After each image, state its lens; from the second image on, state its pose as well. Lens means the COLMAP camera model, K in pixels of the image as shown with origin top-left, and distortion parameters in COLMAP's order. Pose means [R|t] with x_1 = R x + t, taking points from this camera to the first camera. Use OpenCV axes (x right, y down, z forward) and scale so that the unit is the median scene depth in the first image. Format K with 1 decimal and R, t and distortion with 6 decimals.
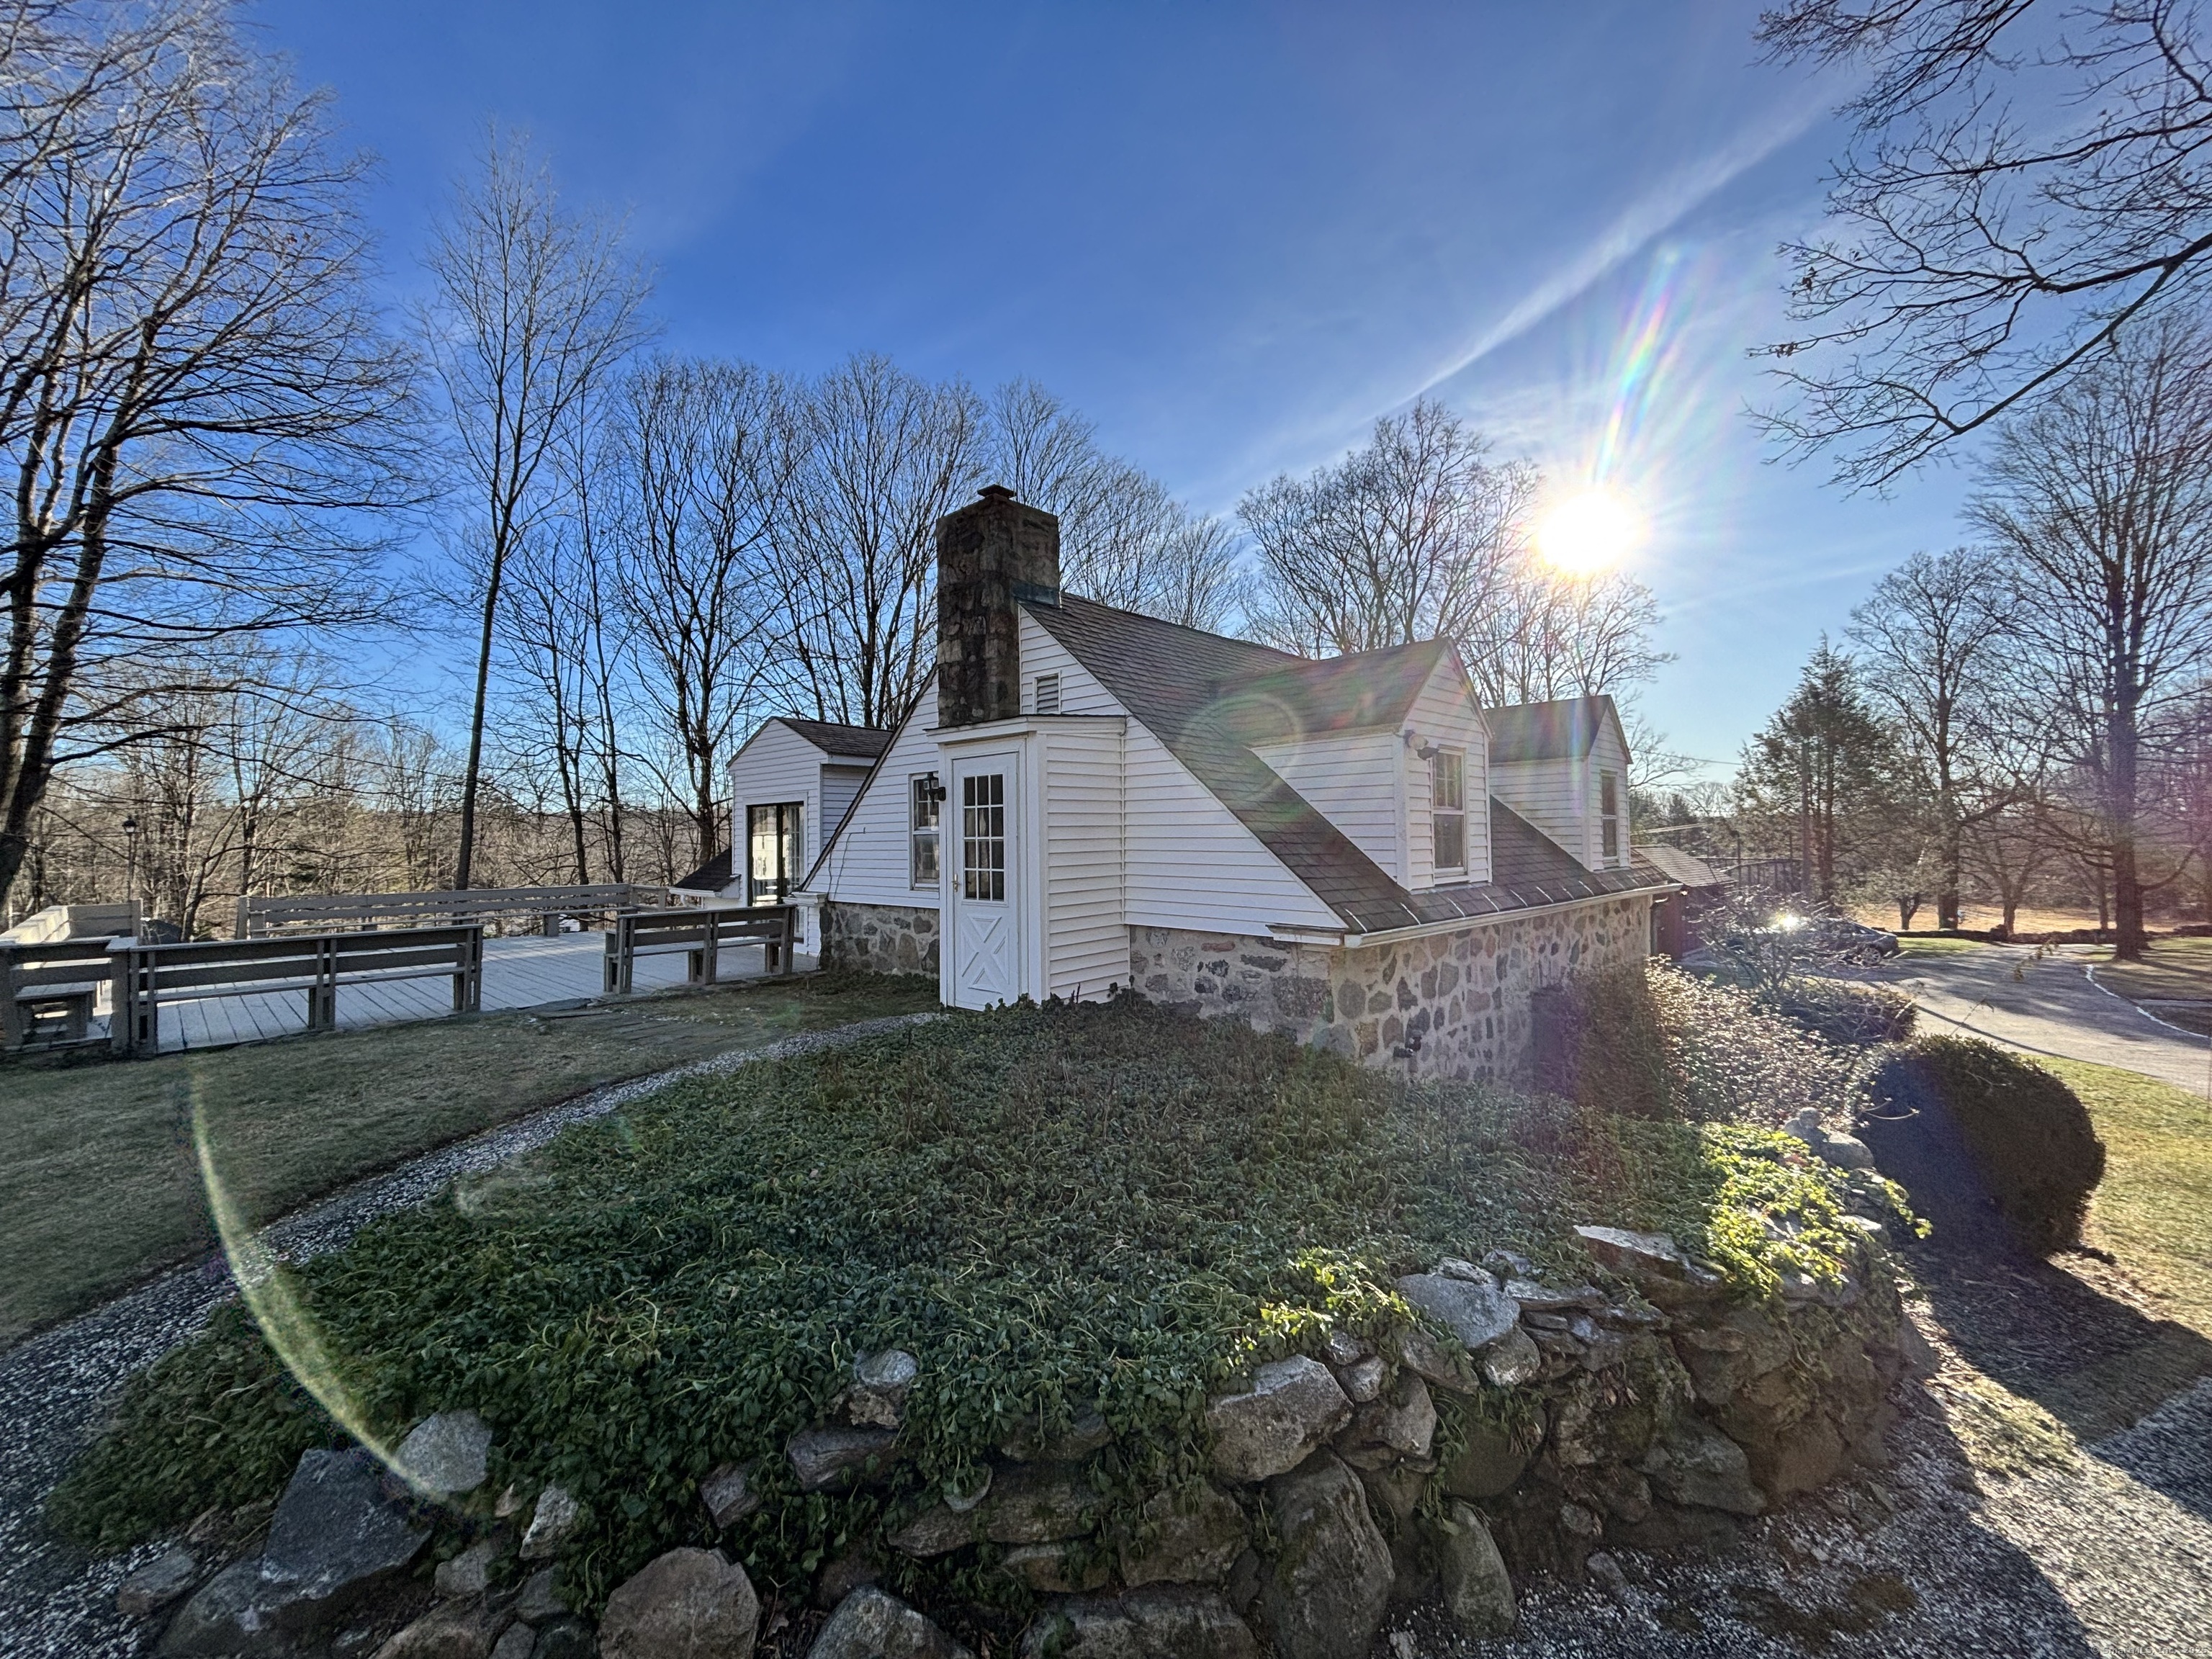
lens RADIAL K [[886.9, 0, 1099.4], [0, 886.9, 825.7], [0, 0, 1]] dist [0.010592, -0.005853]
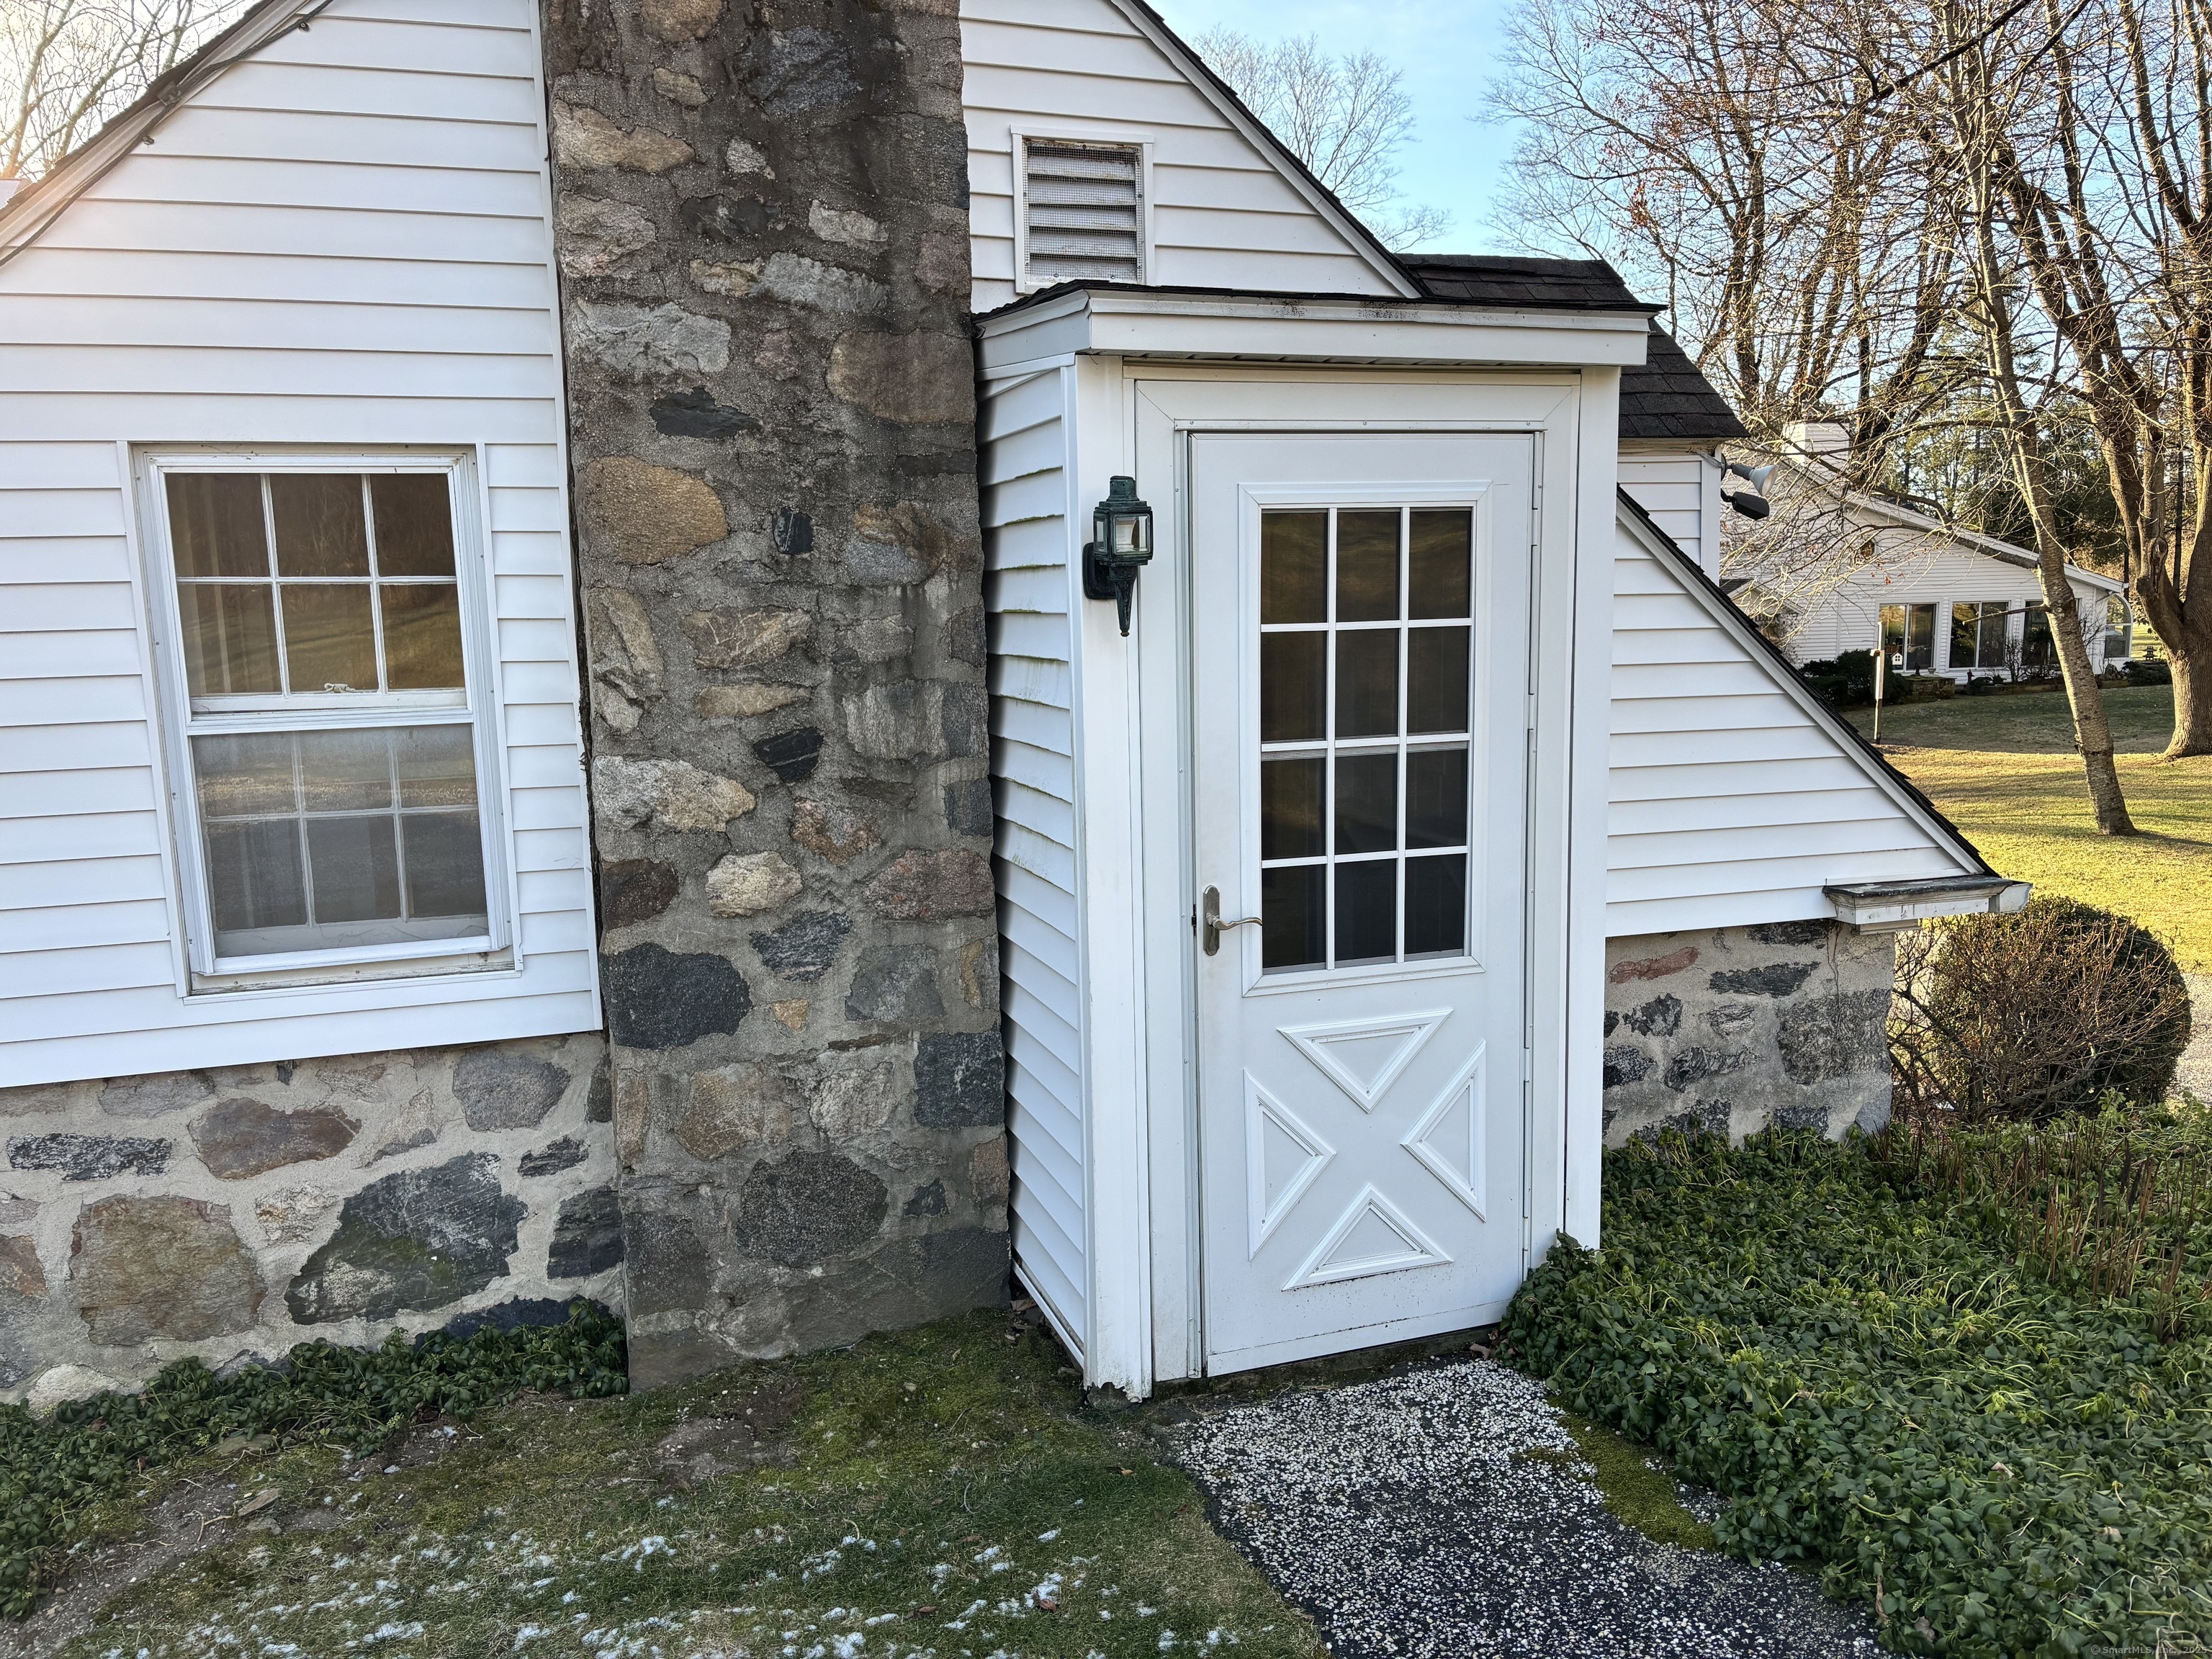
lens RADIAL K [[1635.0, 0, 1106.0], [0, 1635.0, 829.5], [0, 0, 1]] dist [-0.000010, -0.000885]
pose [[0.482676, -0.124894, 0.866848, -0.614132], [0.005068, 0.990161, 0.139839, -0.030310], [-0.875784, -0.063104, 0.478560, 0.848248]]
